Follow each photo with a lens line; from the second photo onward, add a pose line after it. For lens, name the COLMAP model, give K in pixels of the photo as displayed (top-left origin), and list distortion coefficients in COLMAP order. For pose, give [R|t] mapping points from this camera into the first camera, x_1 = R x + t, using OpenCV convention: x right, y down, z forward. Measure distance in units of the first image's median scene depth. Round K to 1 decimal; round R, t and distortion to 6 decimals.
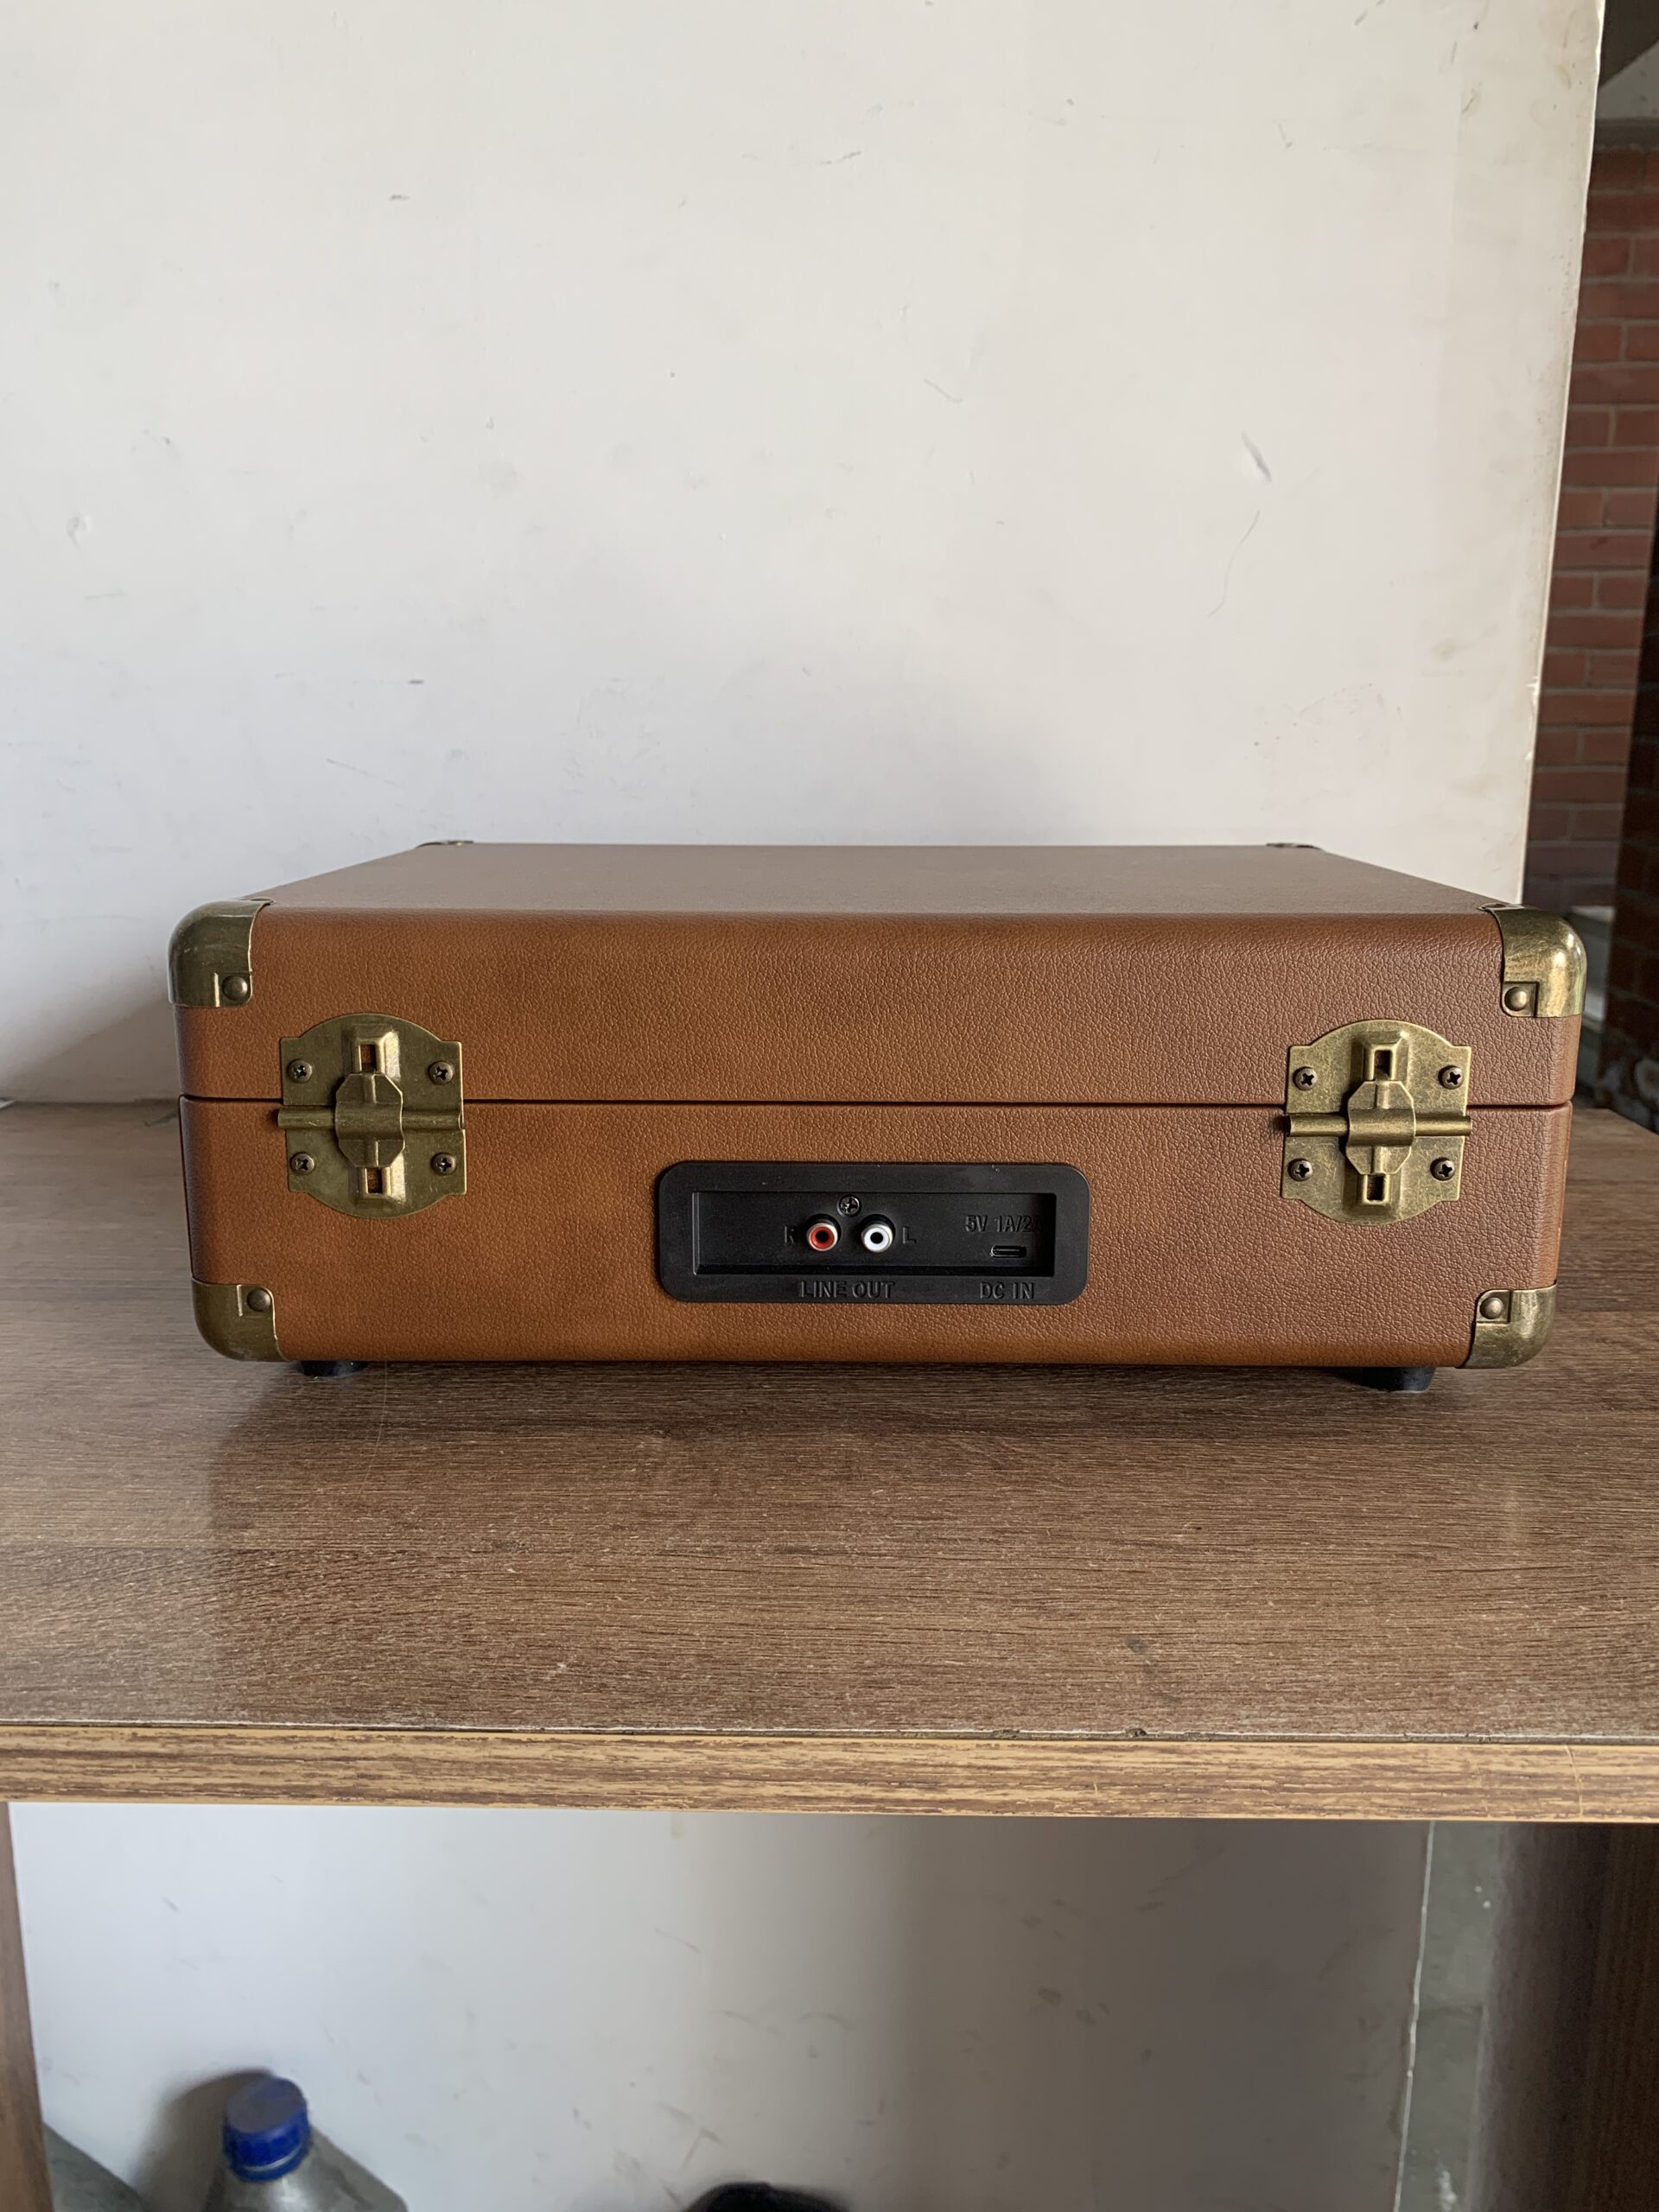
lens RADIAL K [[1735.9, 0, 830.1], [0, 1735.9, 1110.0], [0, 0, 1]] dist [-0.011123, 0.011488]
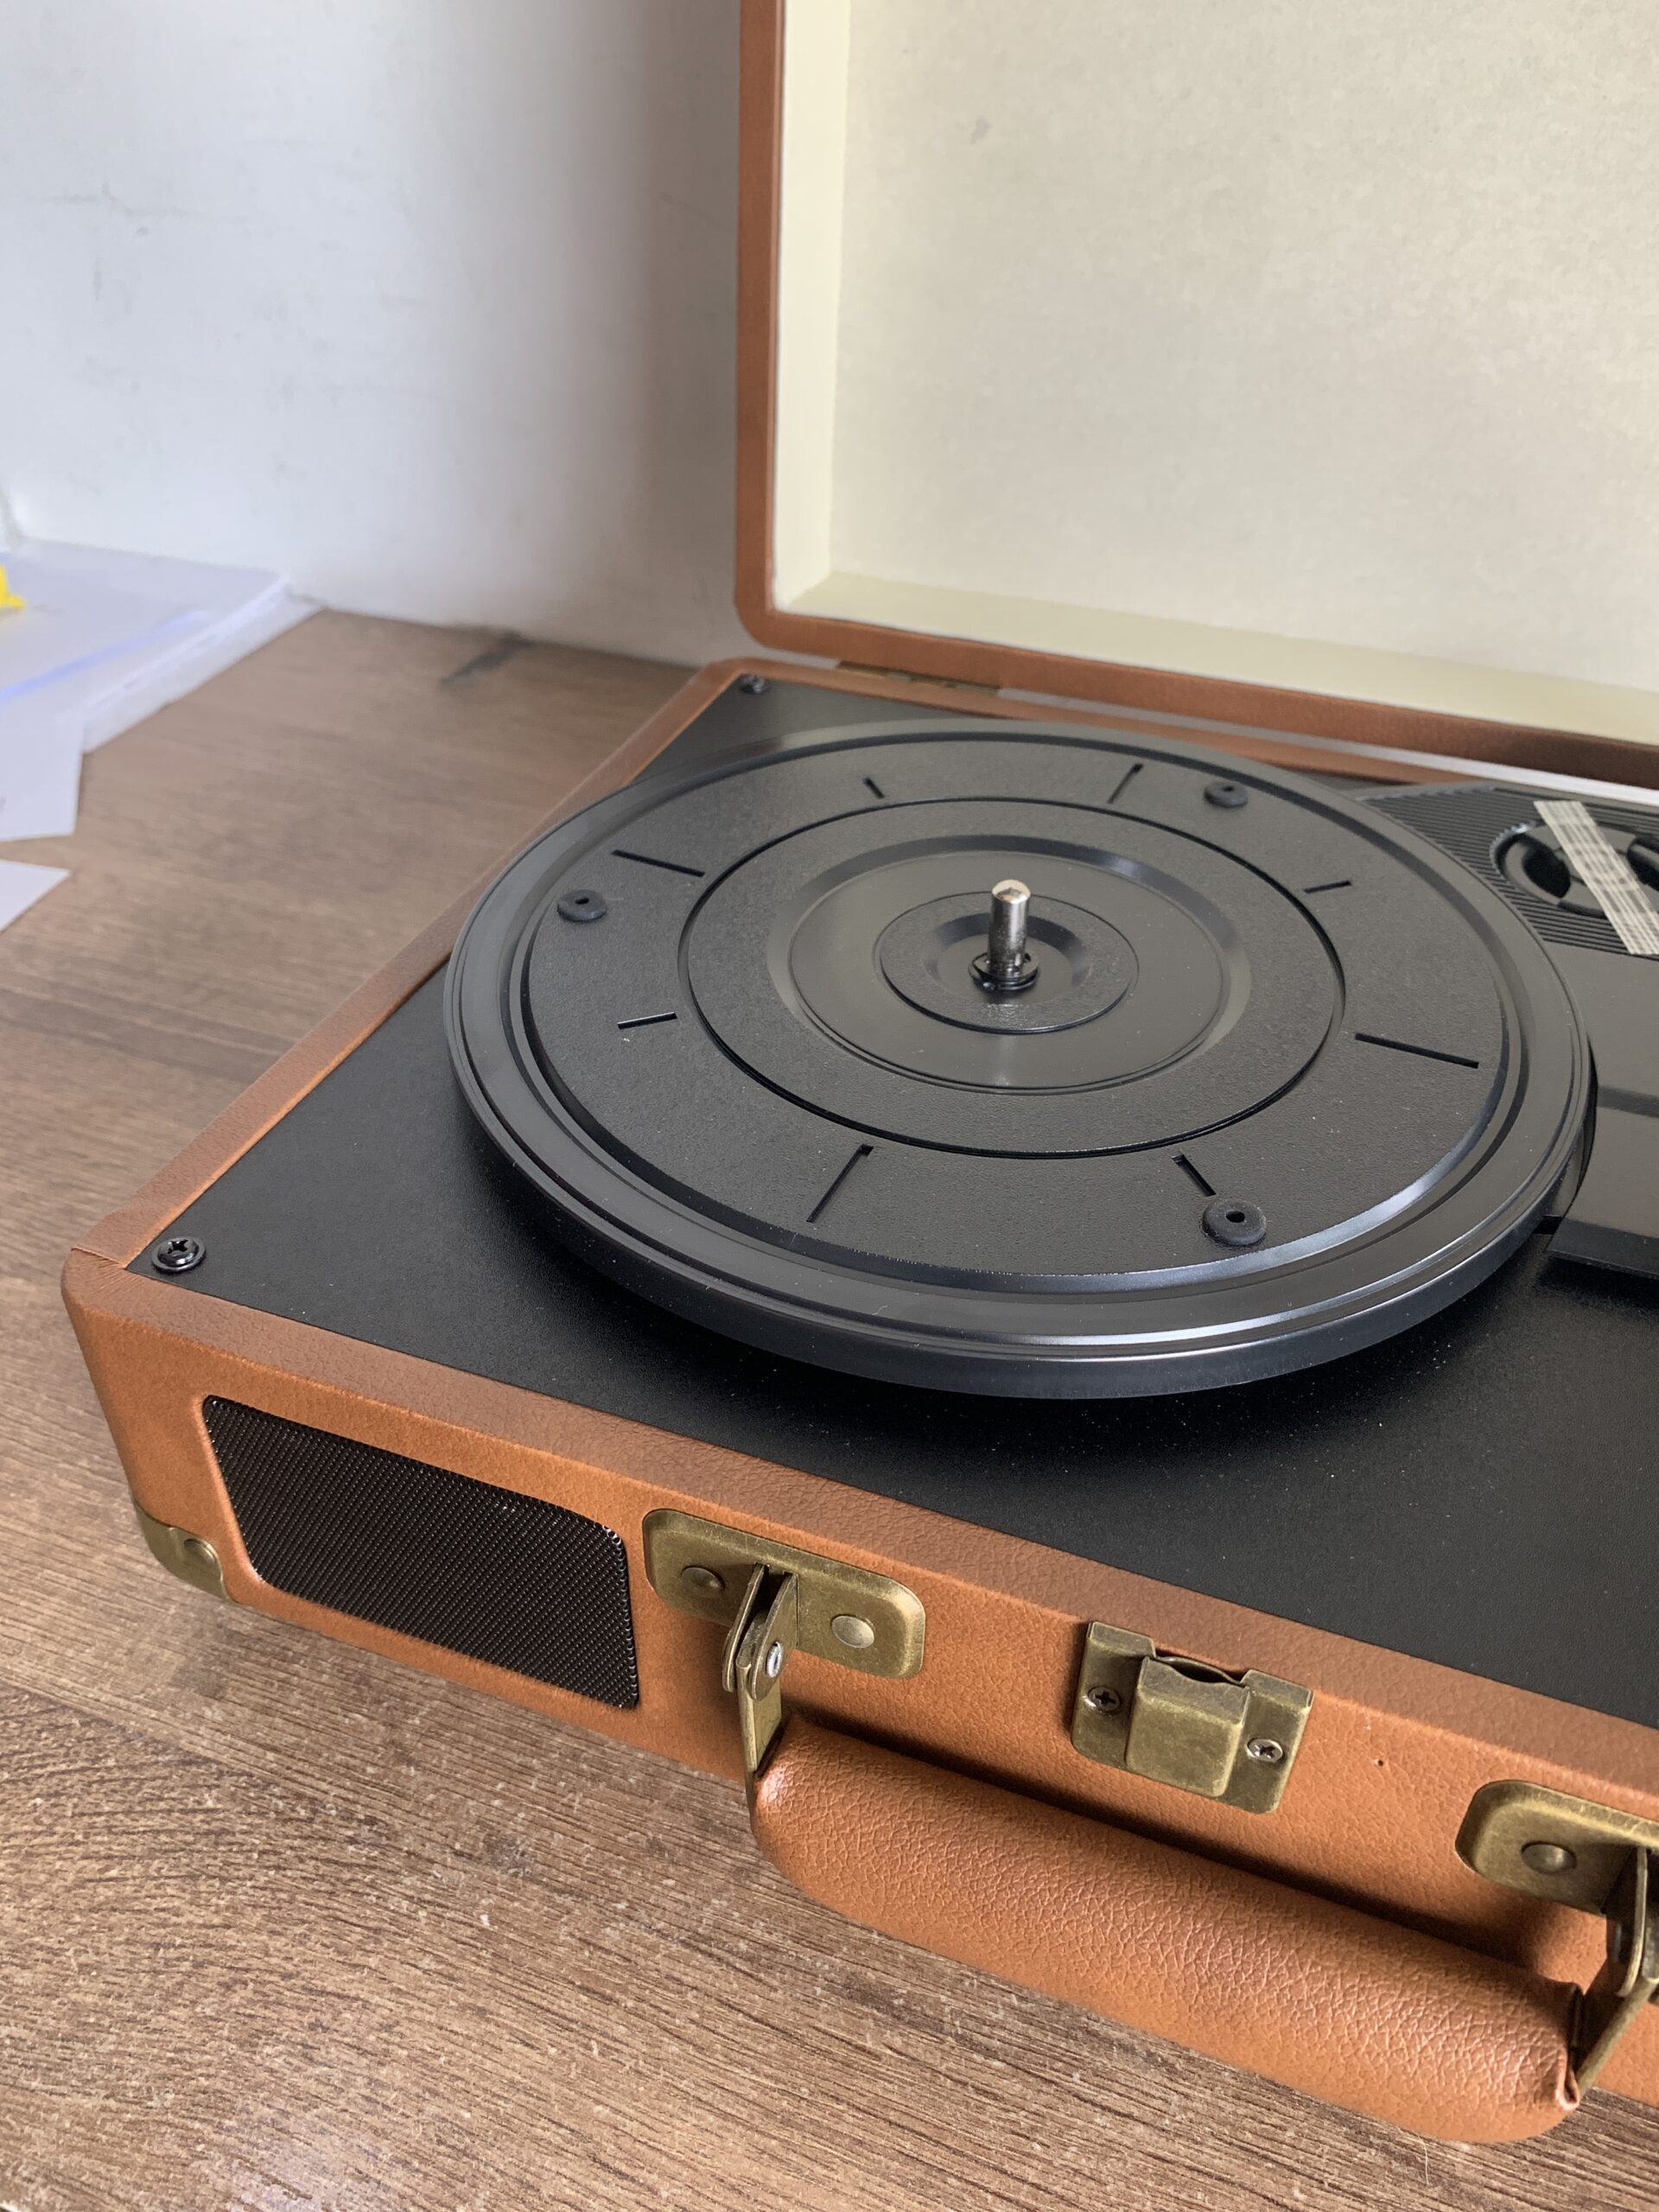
lens RADIAL K [[1733.7, 0, 840.9], [0, 1733.7, 1074.7], [0, 0, 1]] dist [-0.005418, 0.000637]
pose [[0.945393, 0.199126, -0.258034, 0.063800], [-0.075395, 0.903810, 0.421239, -0.319948], [0.317093, -0.378782, 0.869469, 0.471443]]
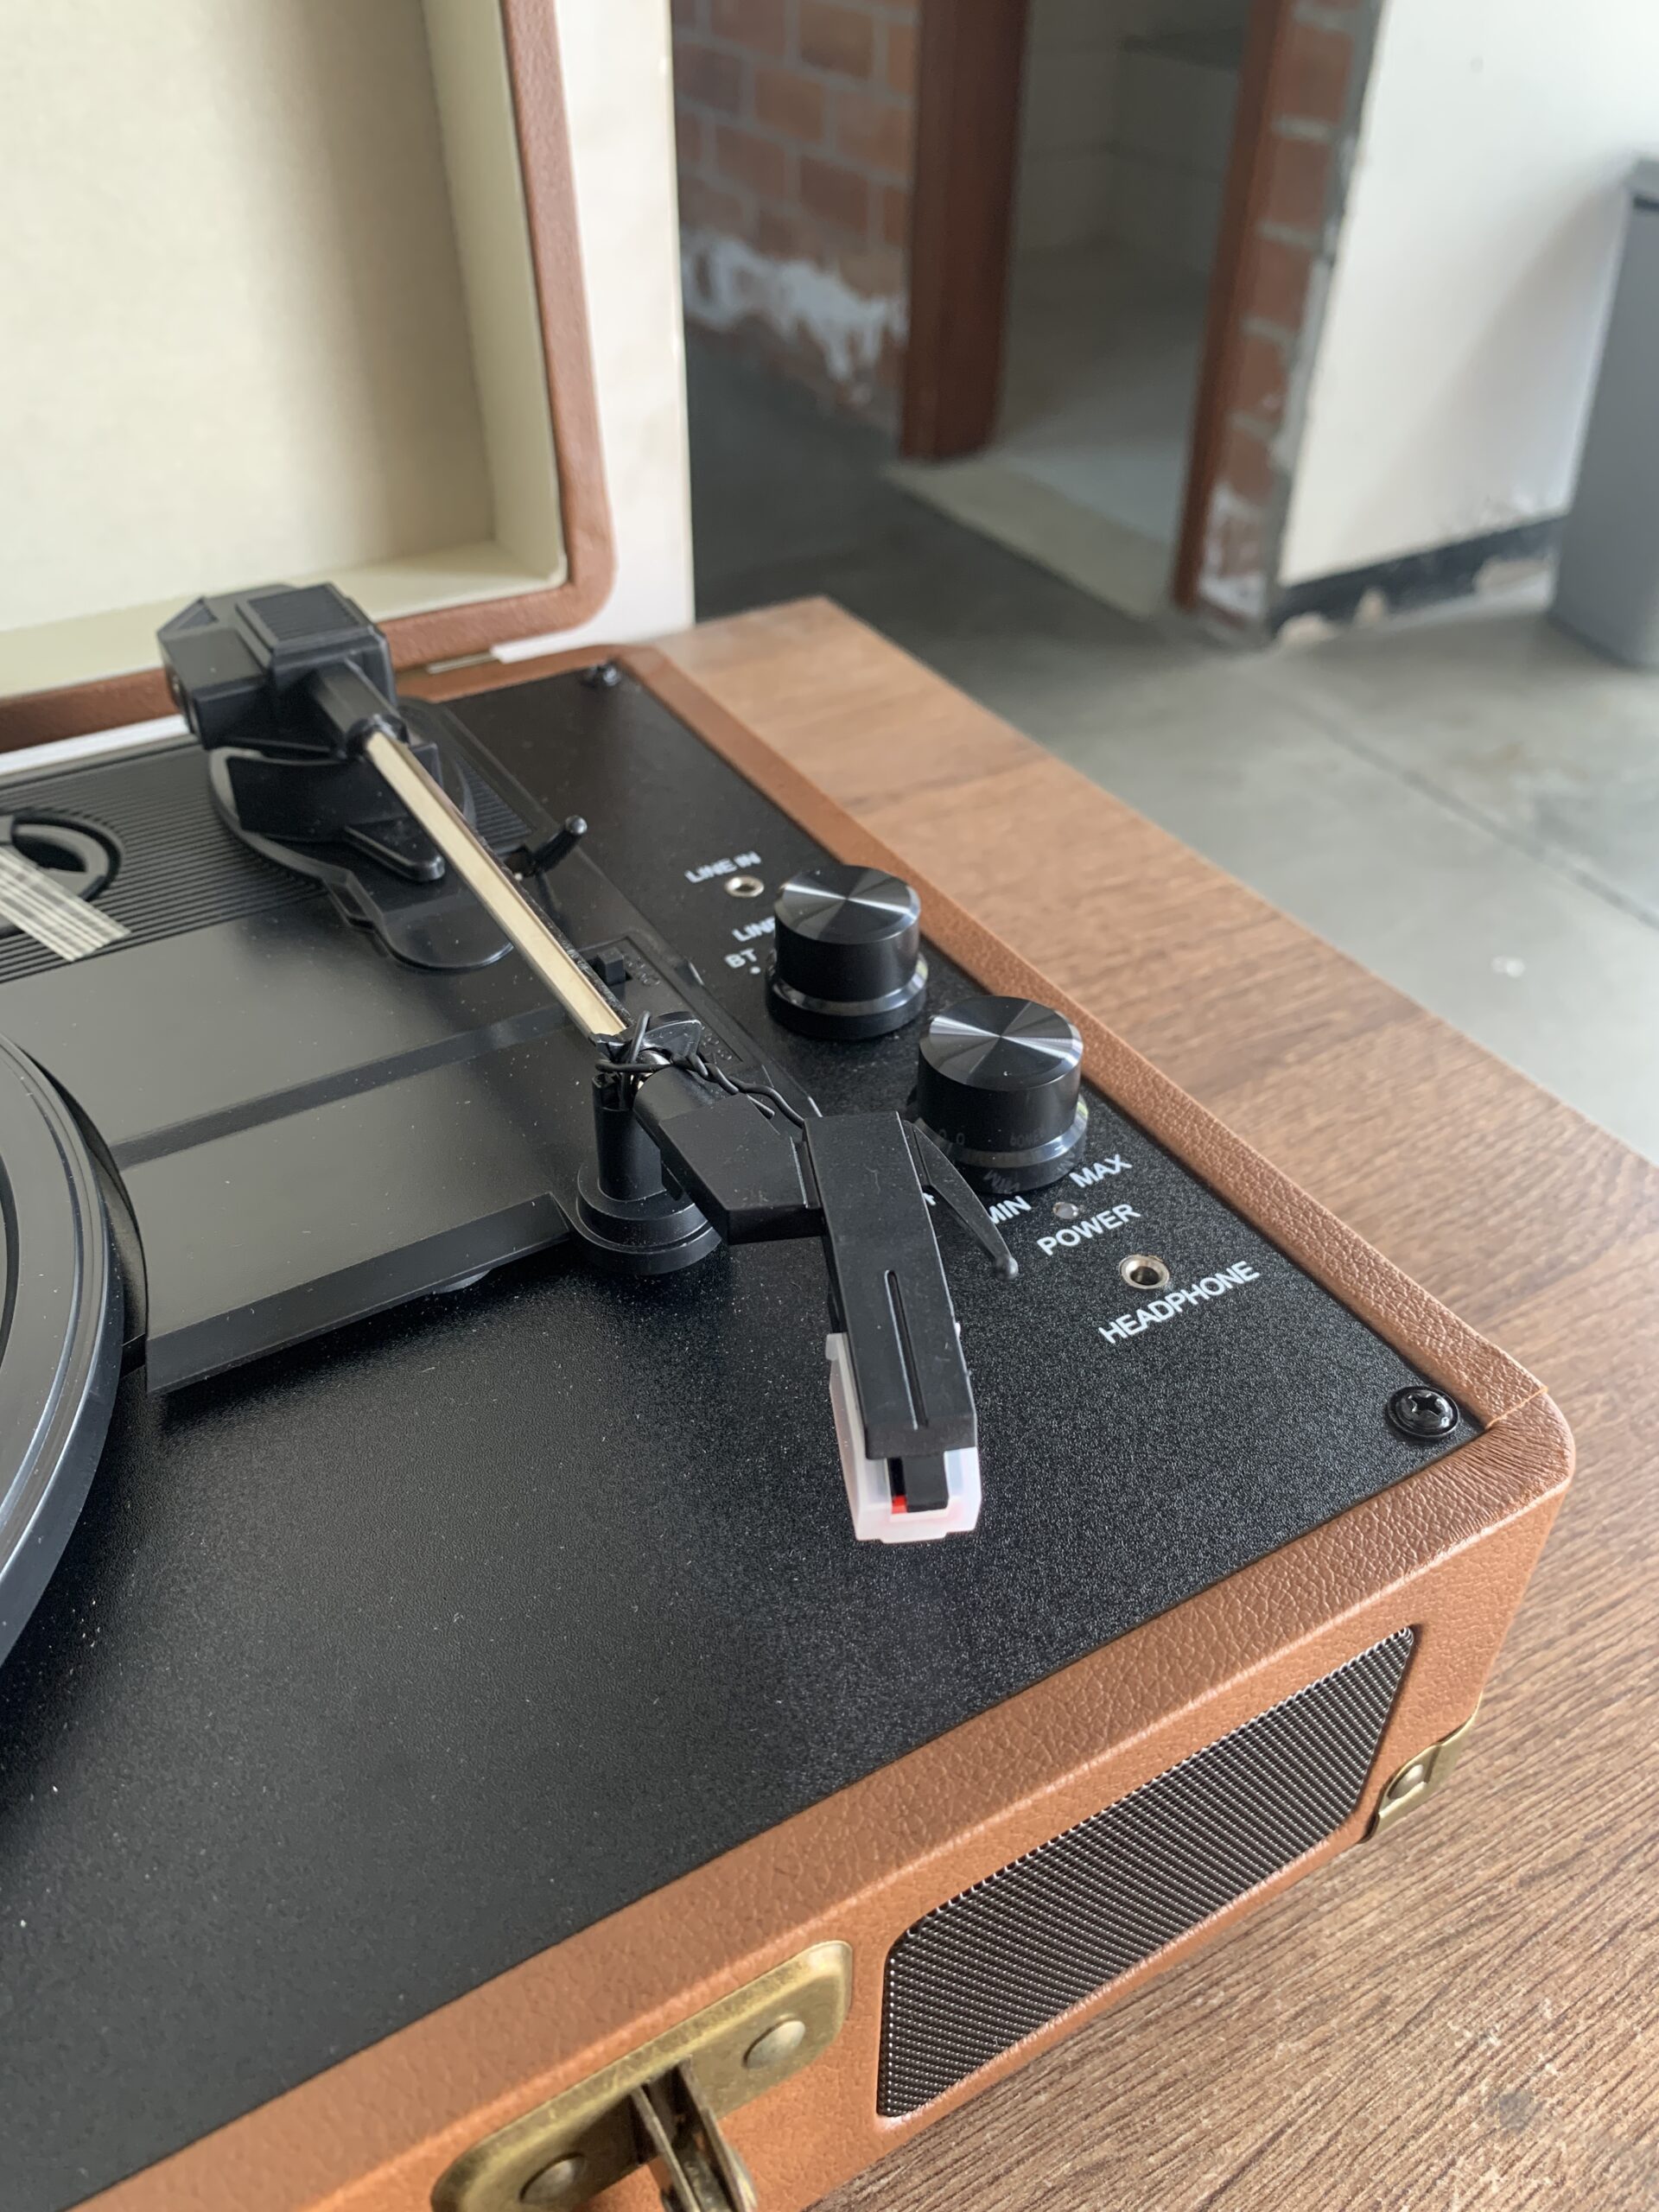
lens RADIAL K [[1735.9, 0, 850.9], [0, 1735.9, 1093.9], [0, 0, 1]] dist [-0.011123, 0.011488]
pose [[0.842445, -0.326423, 0.428642, 0.141682], [0.103216, 0.878619, 0.466234, -0.283609], [-0.528803, -0.348534, 0.773881, 0.645040]]
